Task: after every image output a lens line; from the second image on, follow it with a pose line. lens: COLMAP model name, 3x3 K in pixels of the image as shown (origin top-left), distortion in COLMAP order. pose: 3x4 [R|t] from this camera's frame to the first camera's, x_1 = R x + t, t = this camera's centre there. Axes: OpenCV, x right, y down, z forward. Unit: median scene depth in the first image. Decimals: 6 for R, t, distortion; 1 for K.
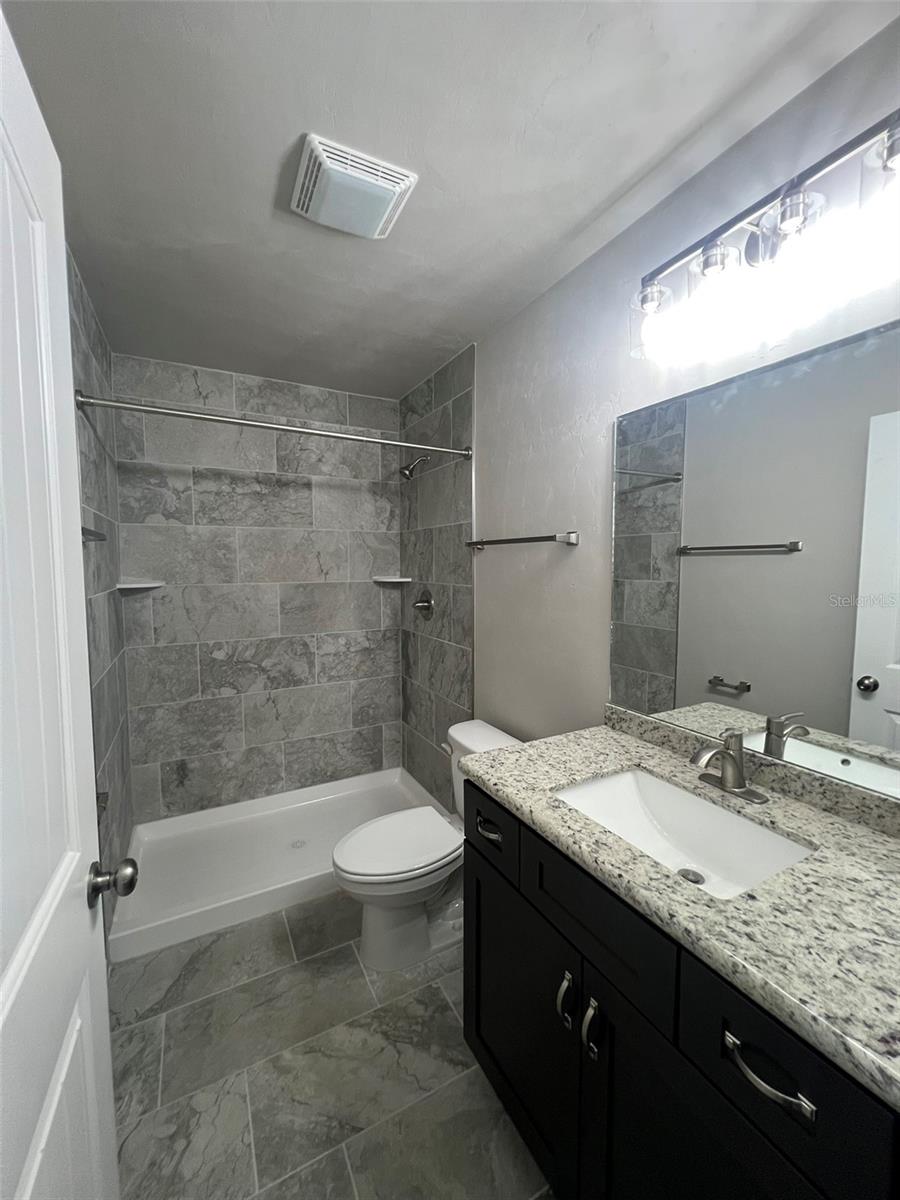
lens RADIAL K [[478.9, 0, 446.6], [0, 478.9, 594.7], [0, 0, 1]] dist [-0.002684, 0.000765]
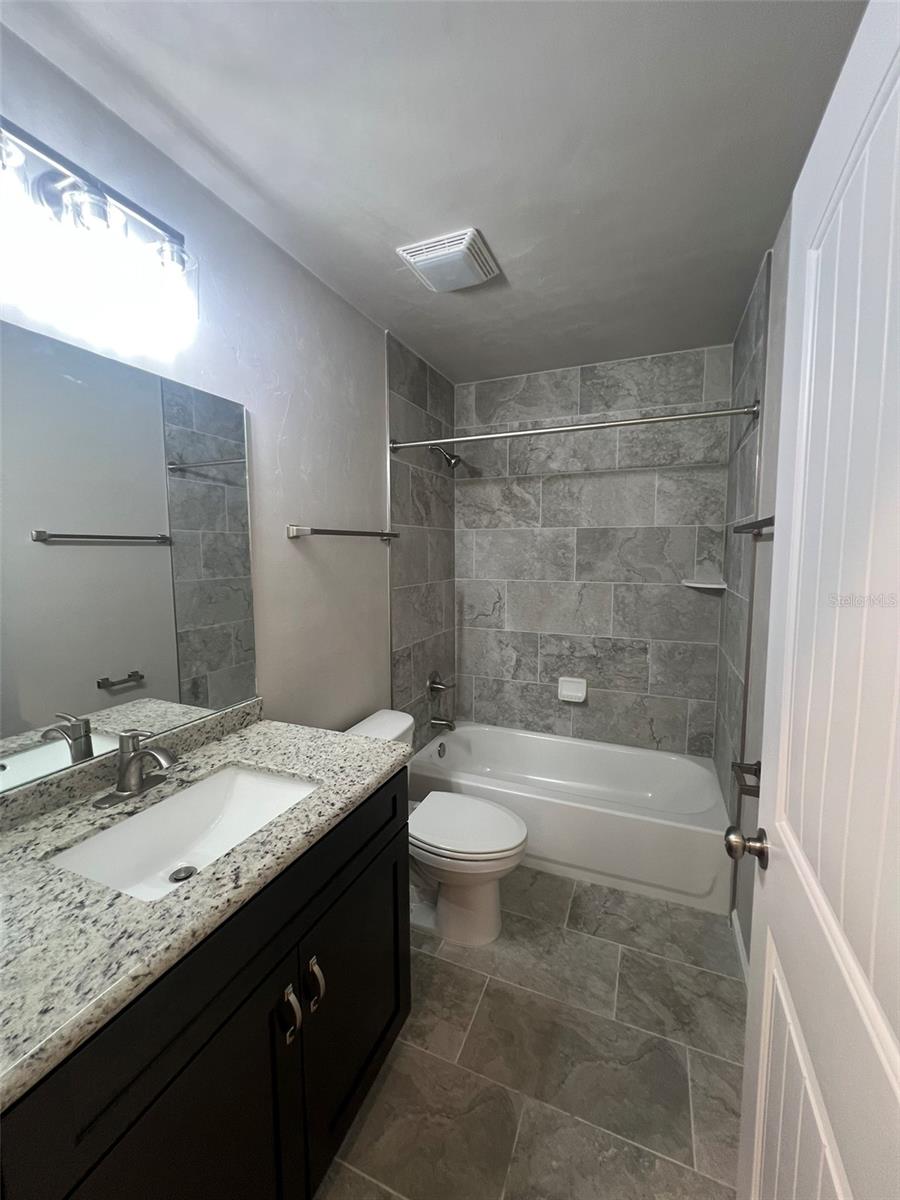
lens RADIAL K [[478.9, 0, 448.4], [0, 478.9, 601.5], [0, 0, 1]] dist [-0.002684, 0.000765]
pose [[0.634826, 0.071987, -0.769294, 0.213724], [-0.059723, 0.997243, 0.044034, -0.009453], [0.770344, 0.017991, 0.637375, 0.123196]]
